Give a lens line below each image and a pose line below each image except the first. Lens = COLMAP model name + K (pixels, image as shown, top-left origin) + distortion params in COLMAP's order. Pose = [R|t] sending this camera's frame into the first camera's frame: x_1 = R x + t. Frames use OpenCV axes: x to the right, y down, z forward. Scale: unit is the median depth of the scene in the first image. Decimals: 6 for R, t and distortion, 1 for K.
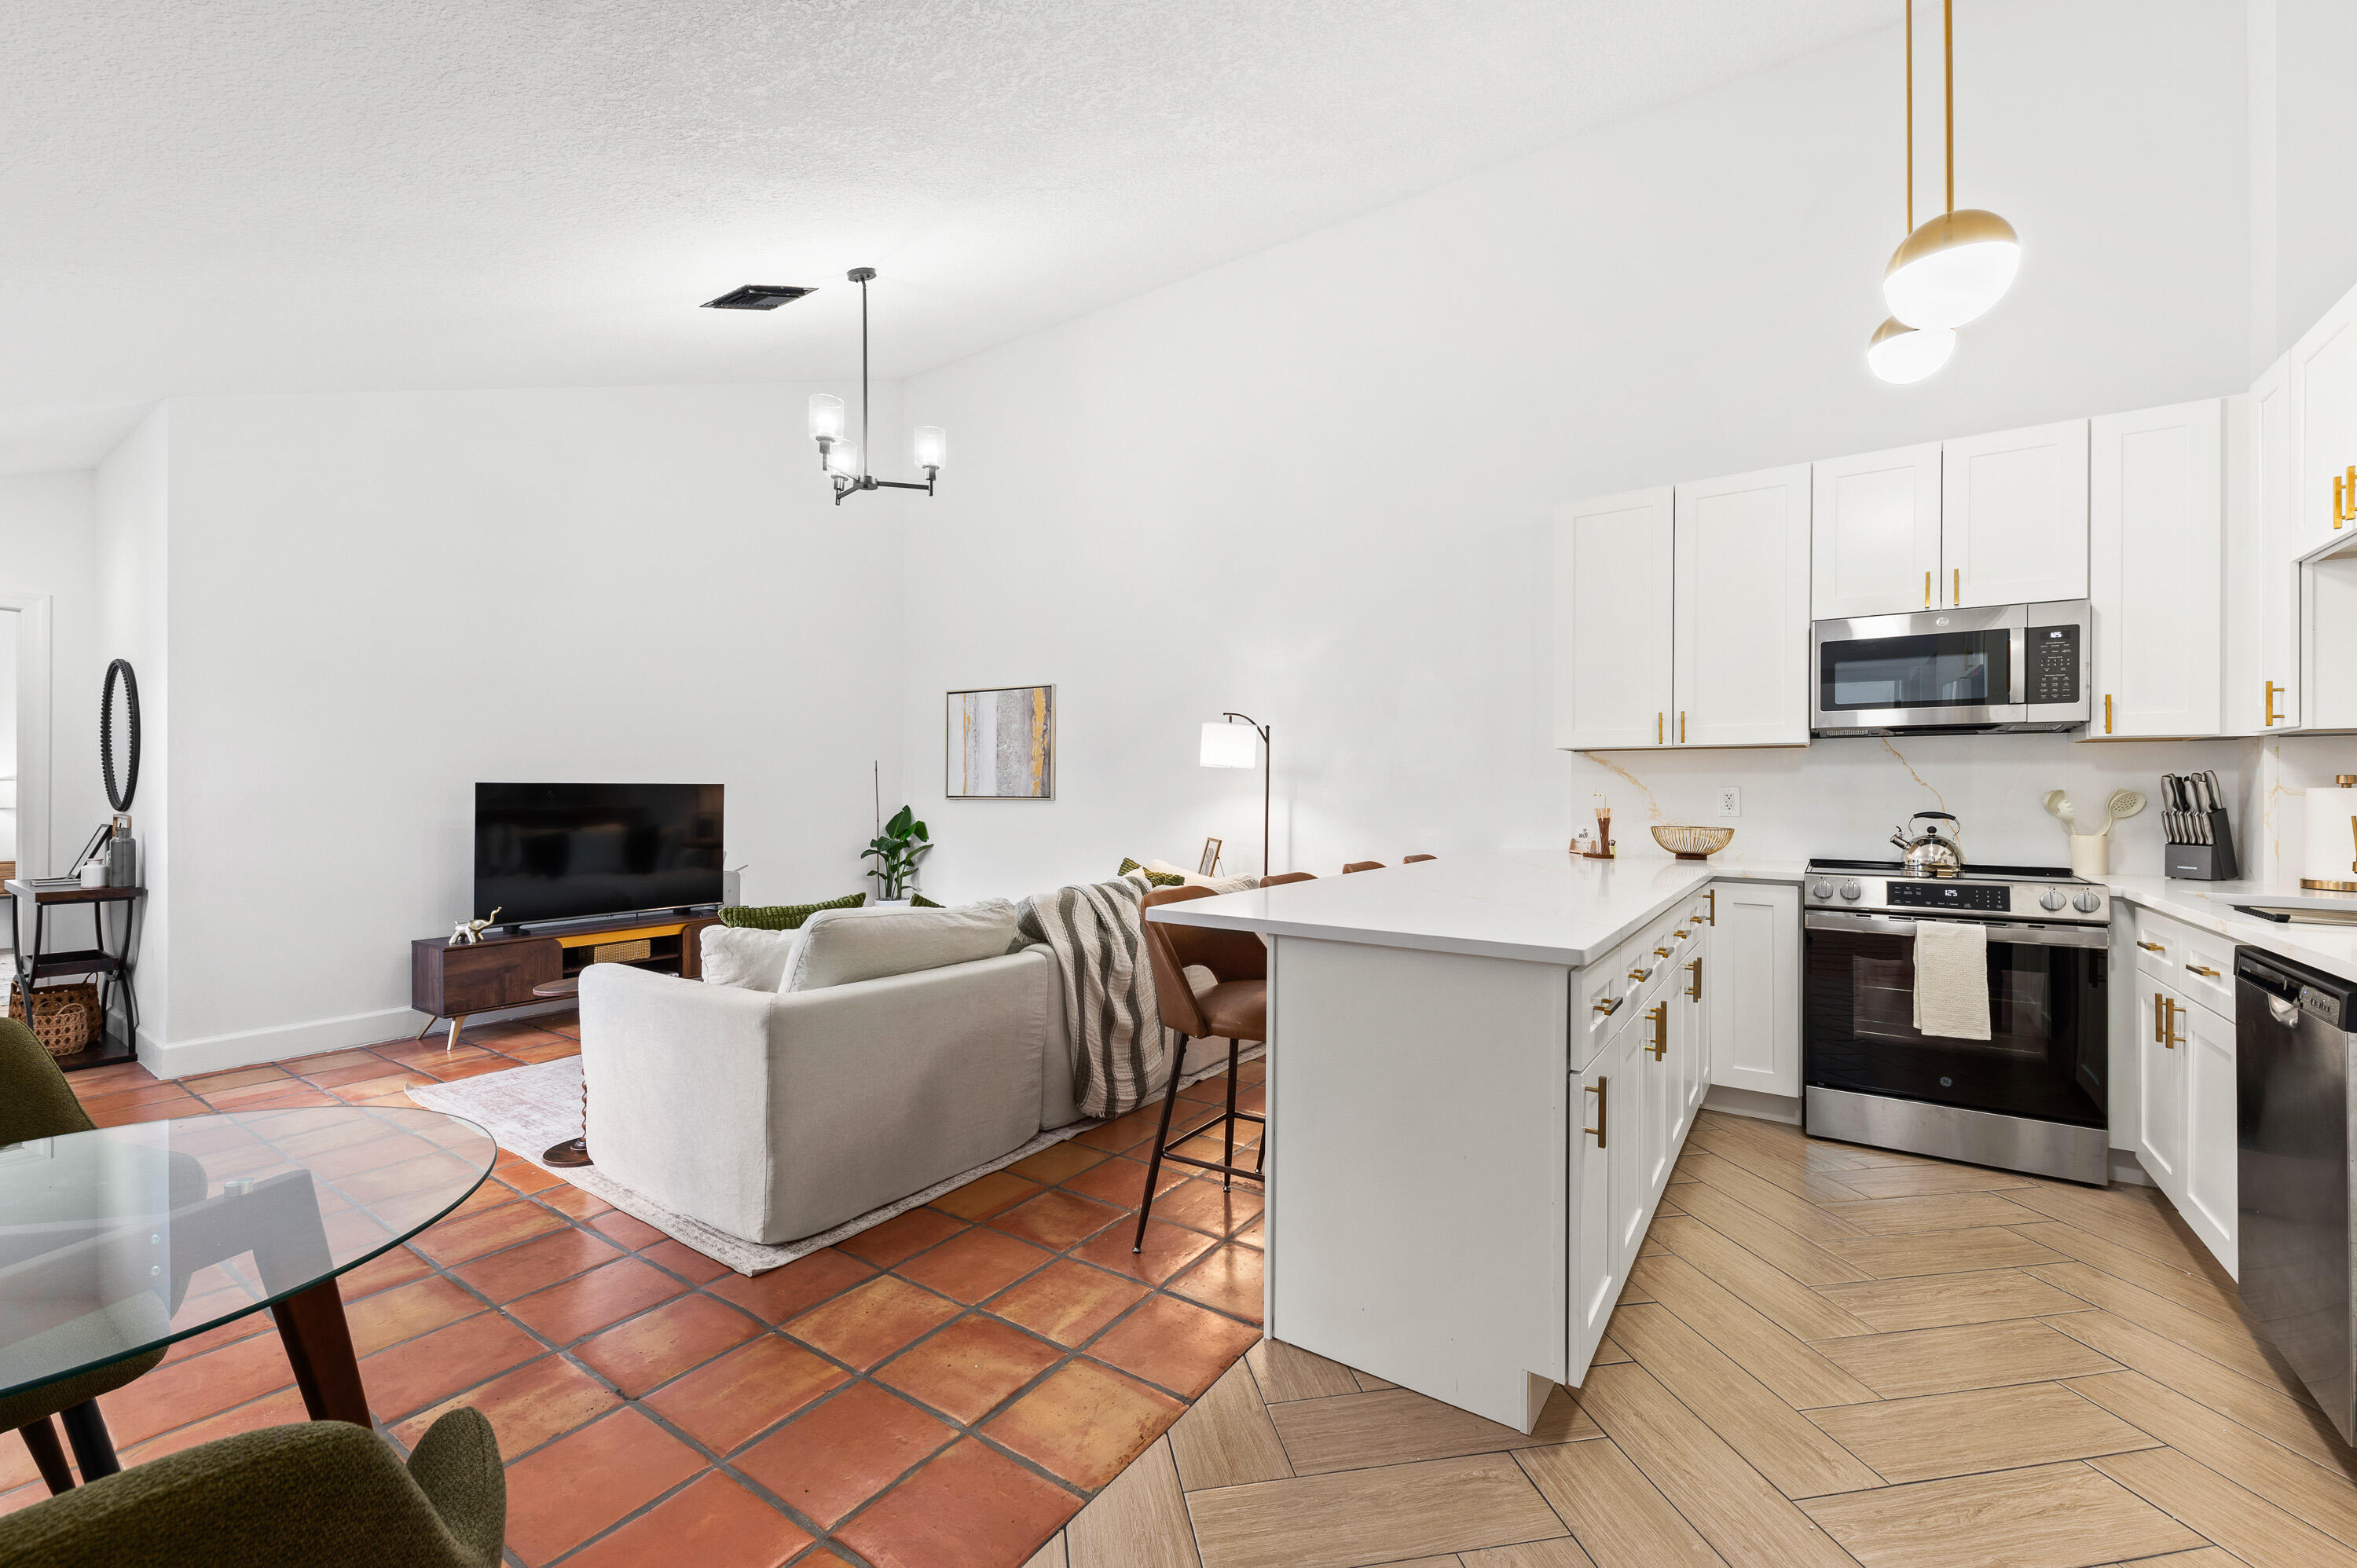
lens RADIAL K [[964.0, 0, 1178.5], [0, 964.0, 784.0], [0, 0, 1]] dist [0.011274, -0.003156]
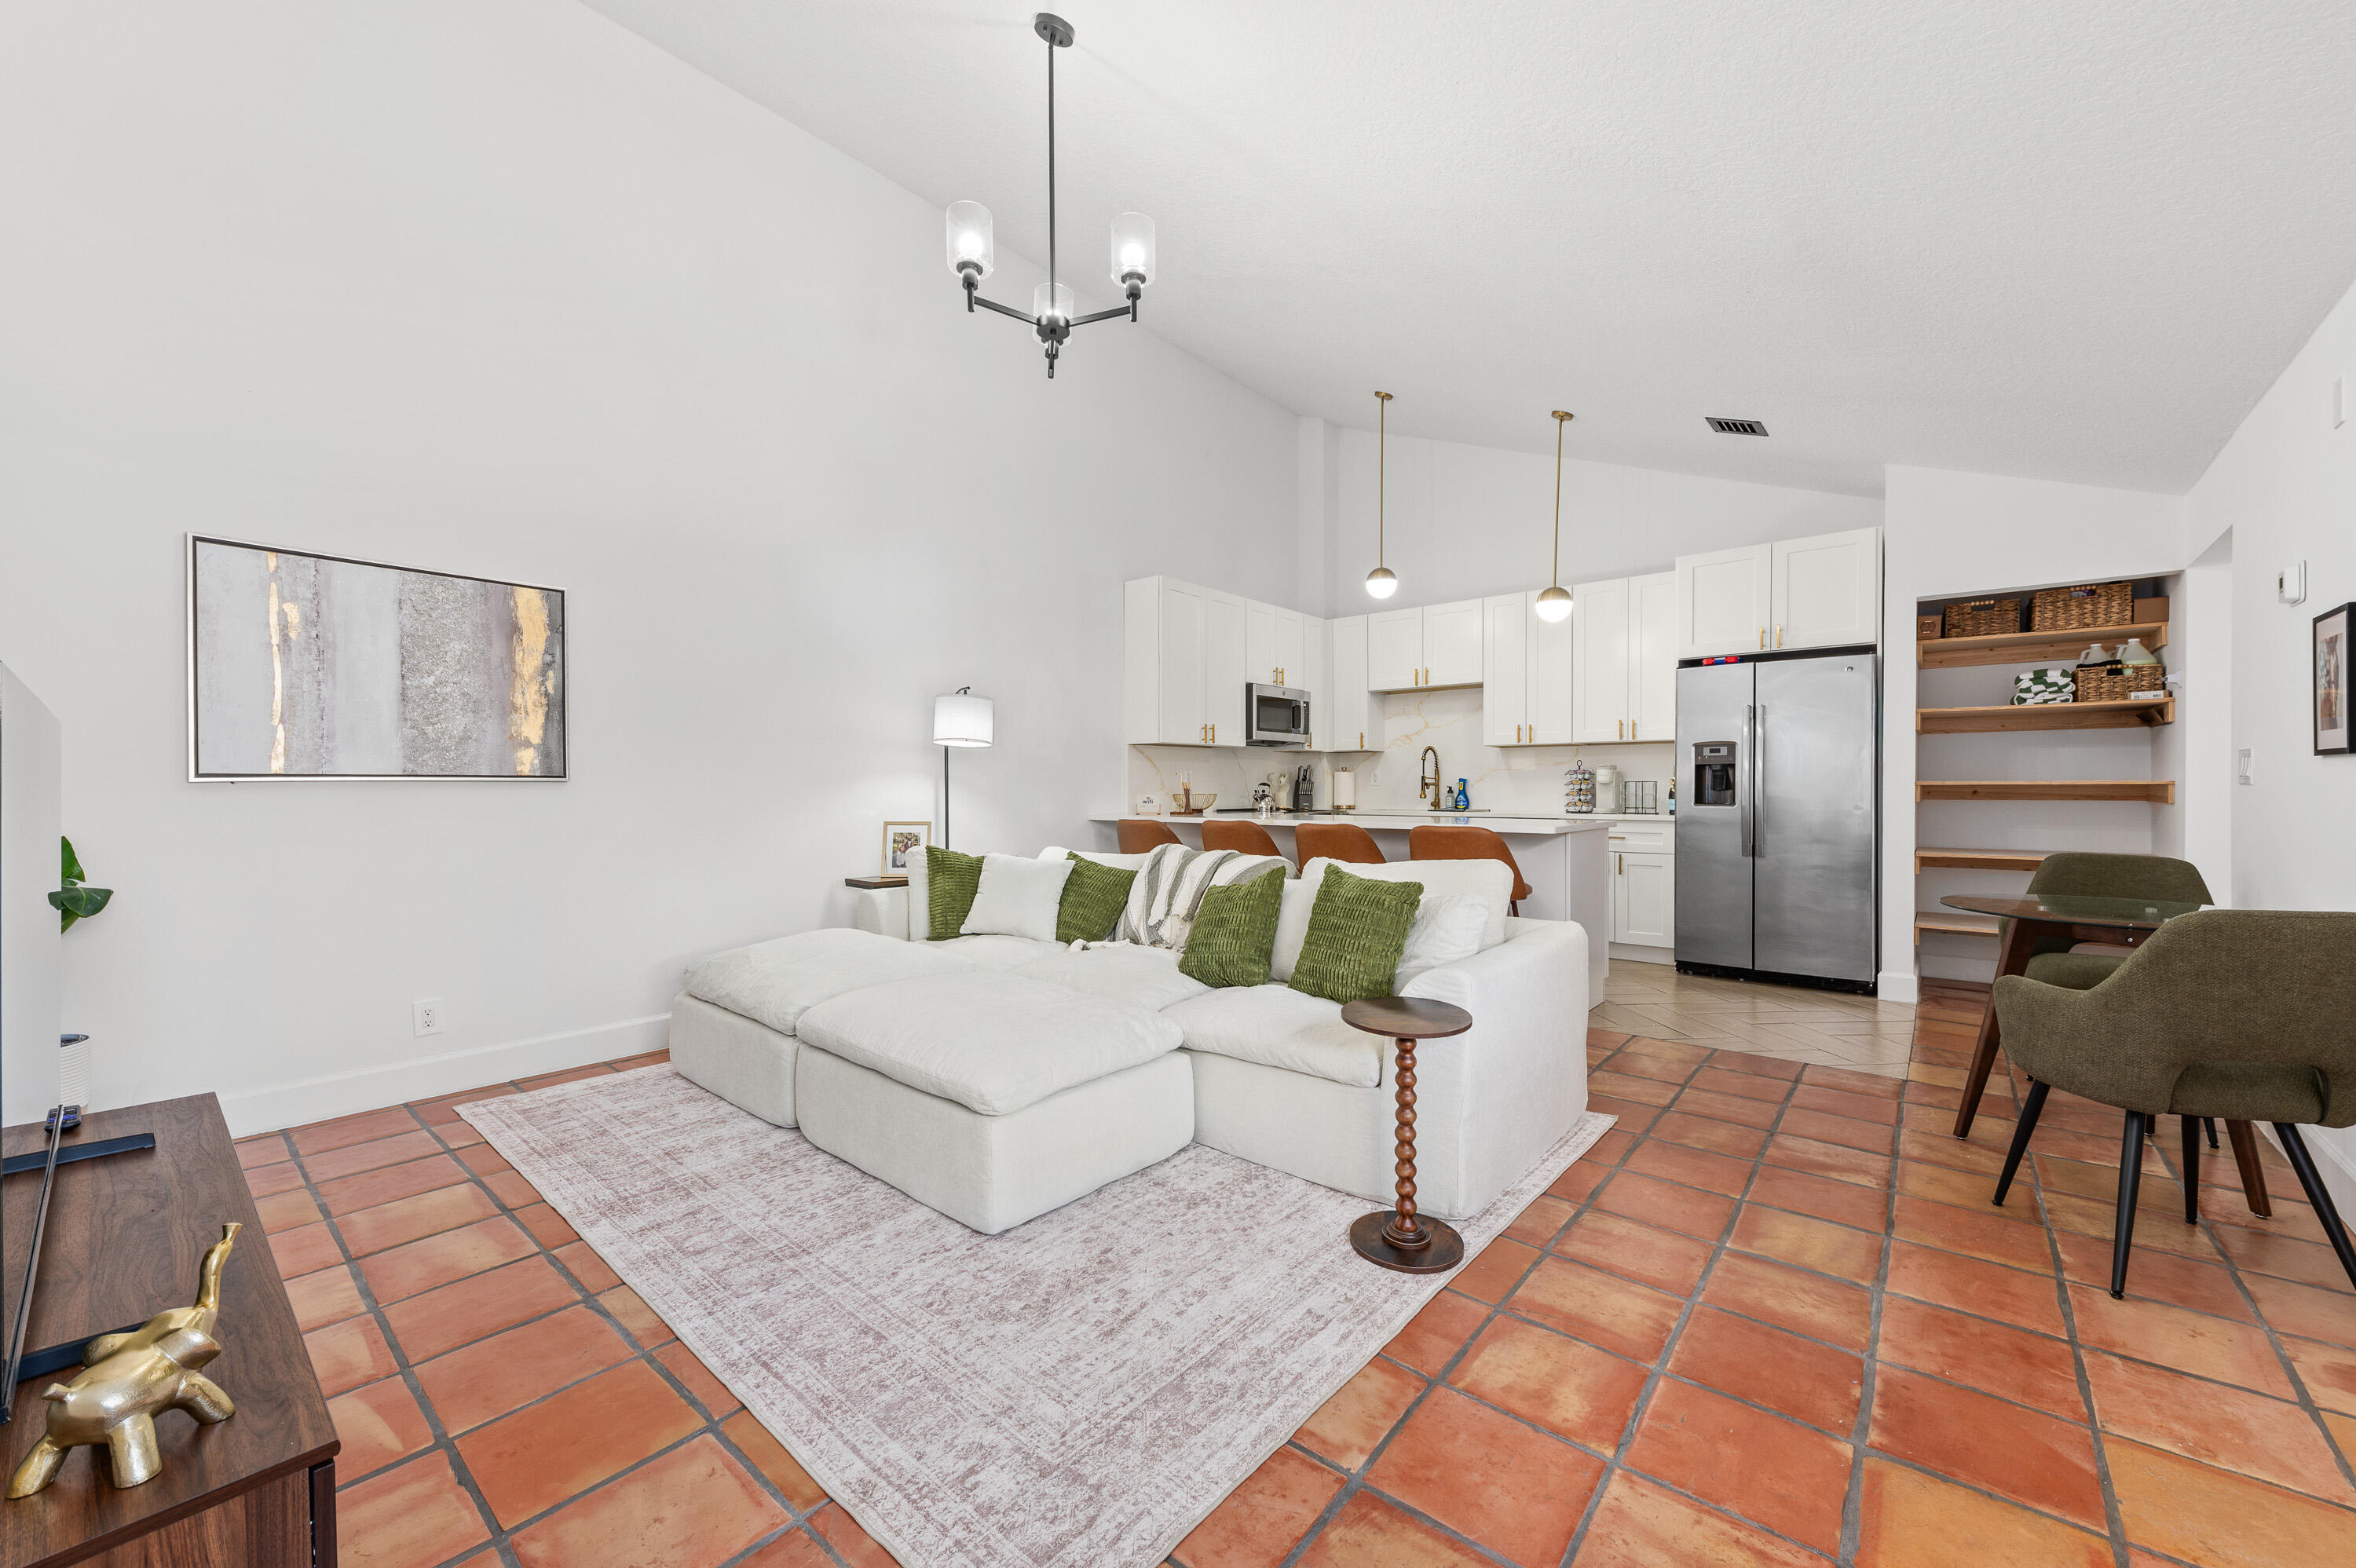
lens RADIAL K [[895.8, 0, 1175.1], [0, 895.8, 792.5], [0, 0, 1]] dist [0.002366, 0.000073]
pose [[0.105638, -0.010392, 0.994350, -1.244521], [-0.001892, 0.999941, 0.010651, 0.032308], [-0.994403, -0.003007, 0.105612, 1.062802]]
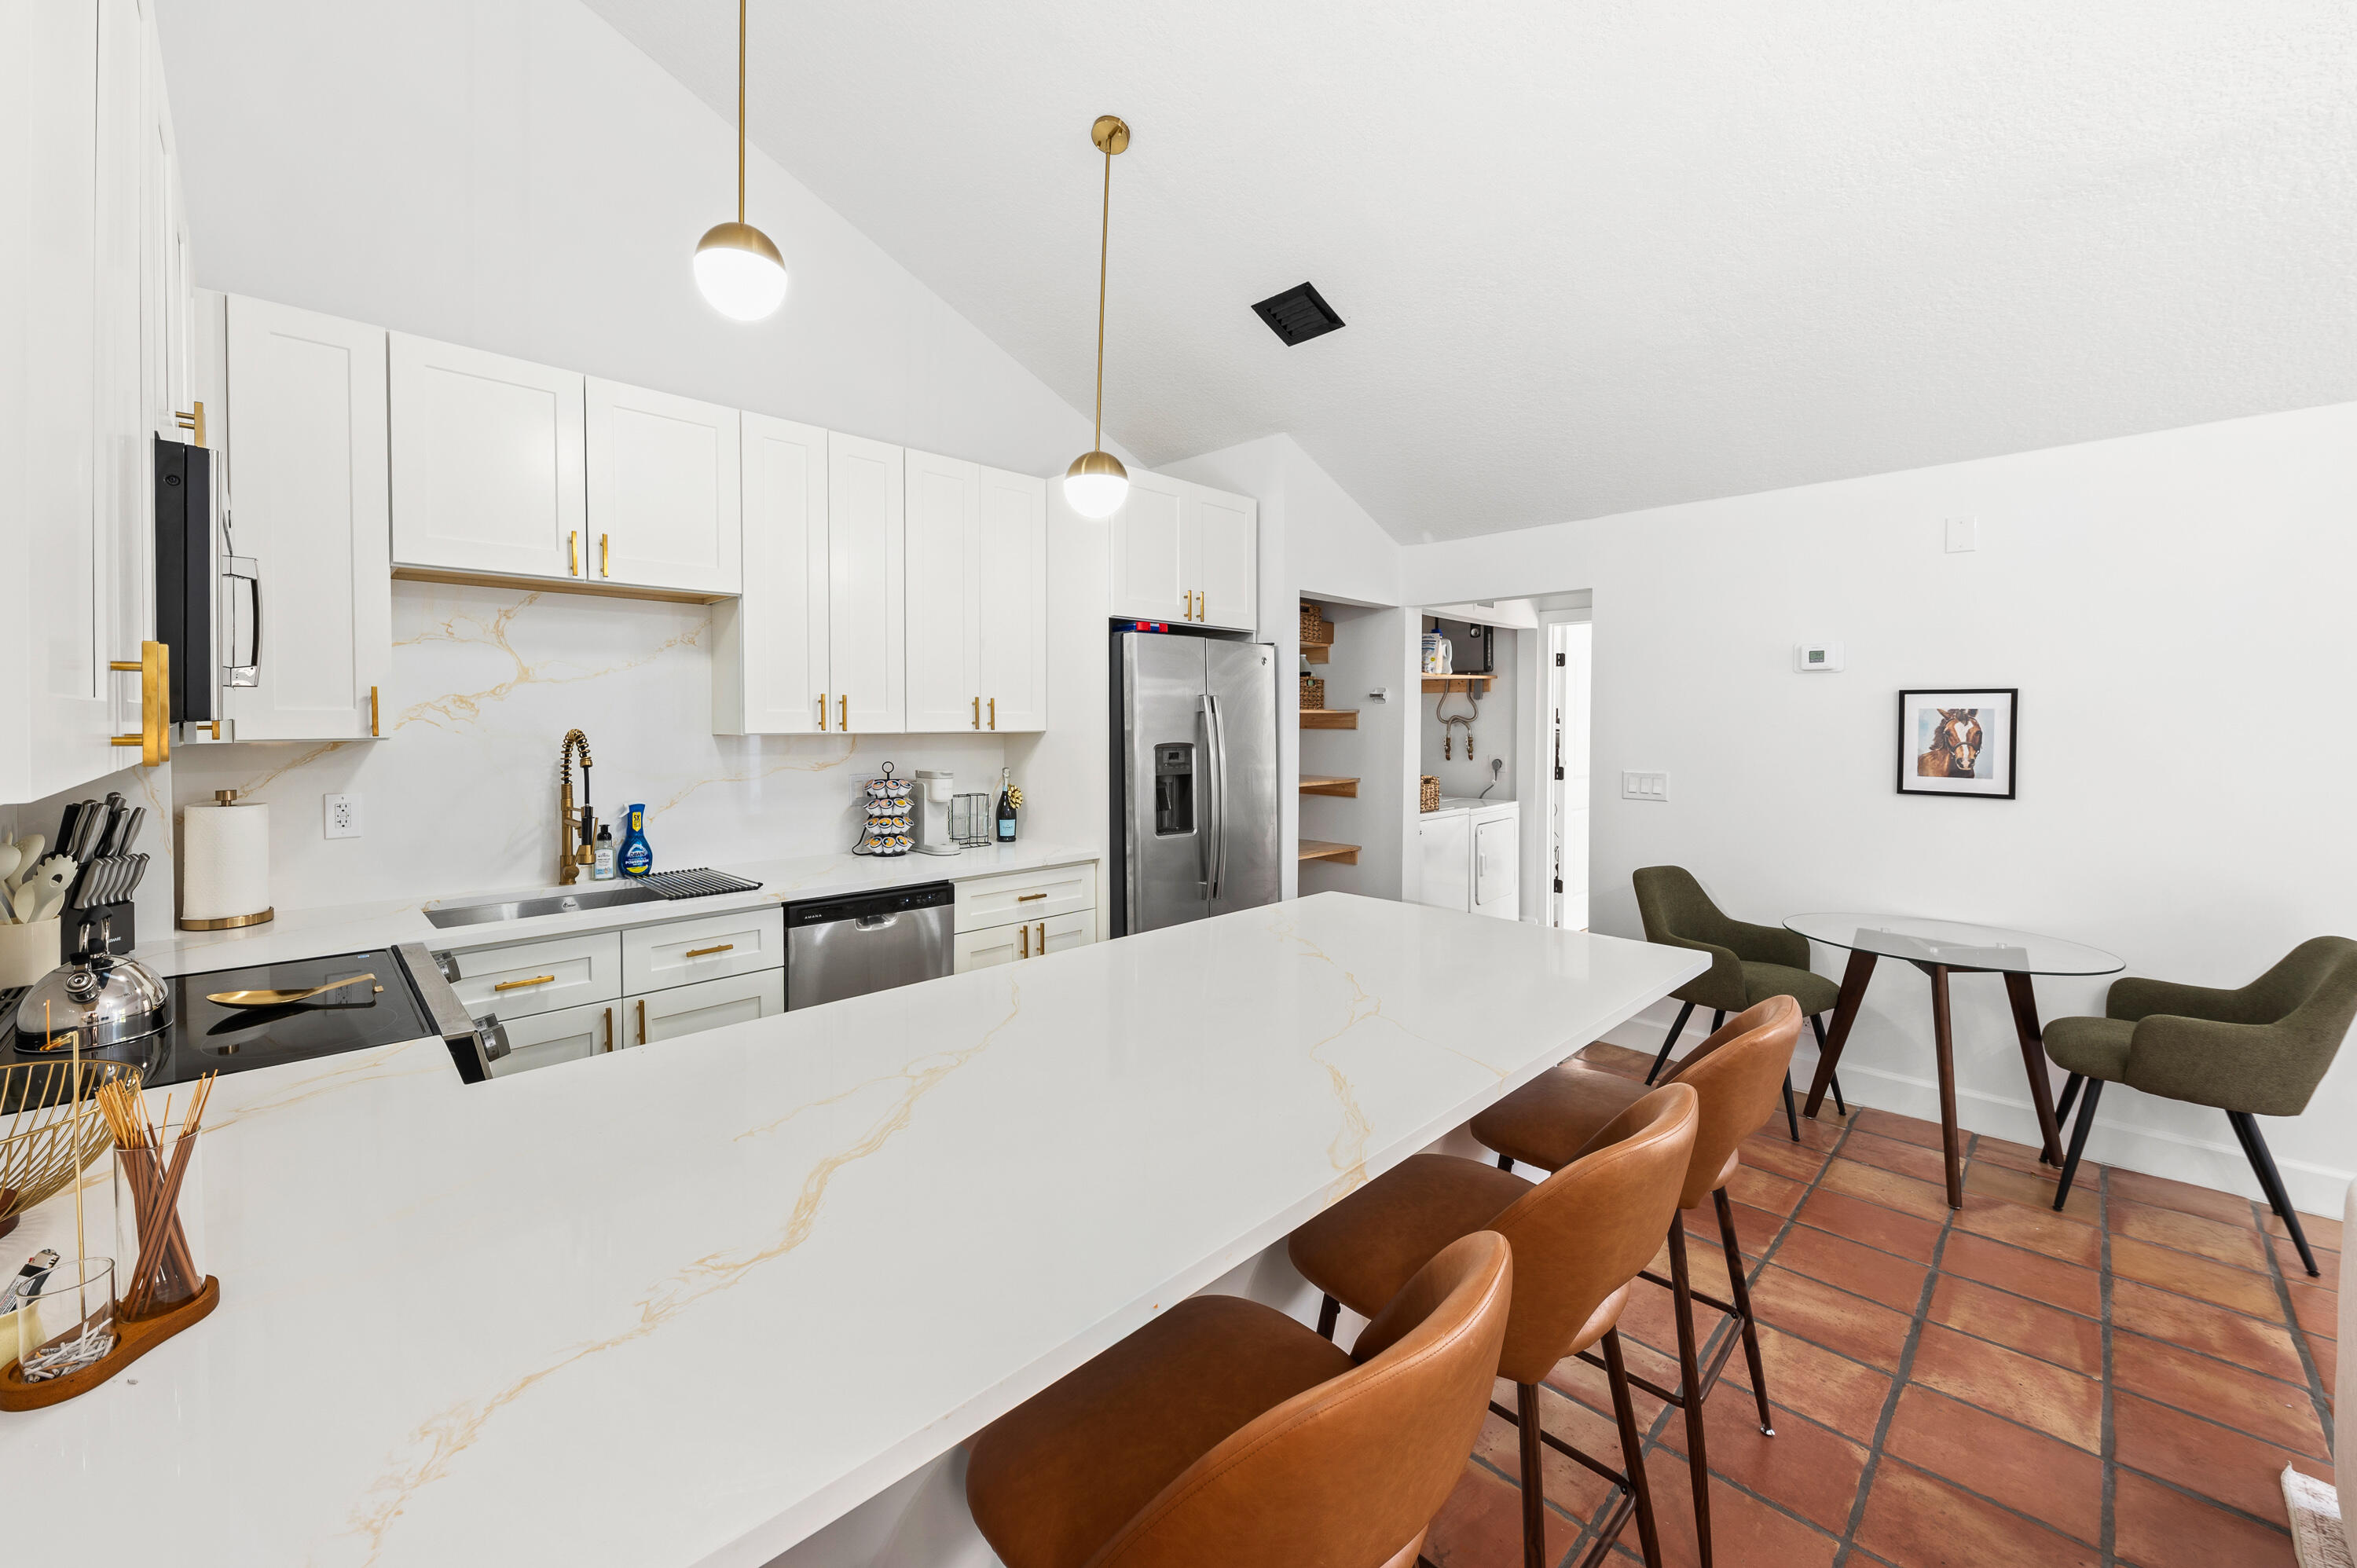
lens RADIAL K [[901.1, 0, 1076.7], [0, 901.1, 734.0], [0, 0, 1]] dist [0.012310, -0.000106]
pose [[-0.969018, -0.010668, 0.246758, 0.241918], [-0.007617, 0.999882, 0.013319, -0.065878], [-0.246871, 0.011027, -0.968986, 1.393993]]
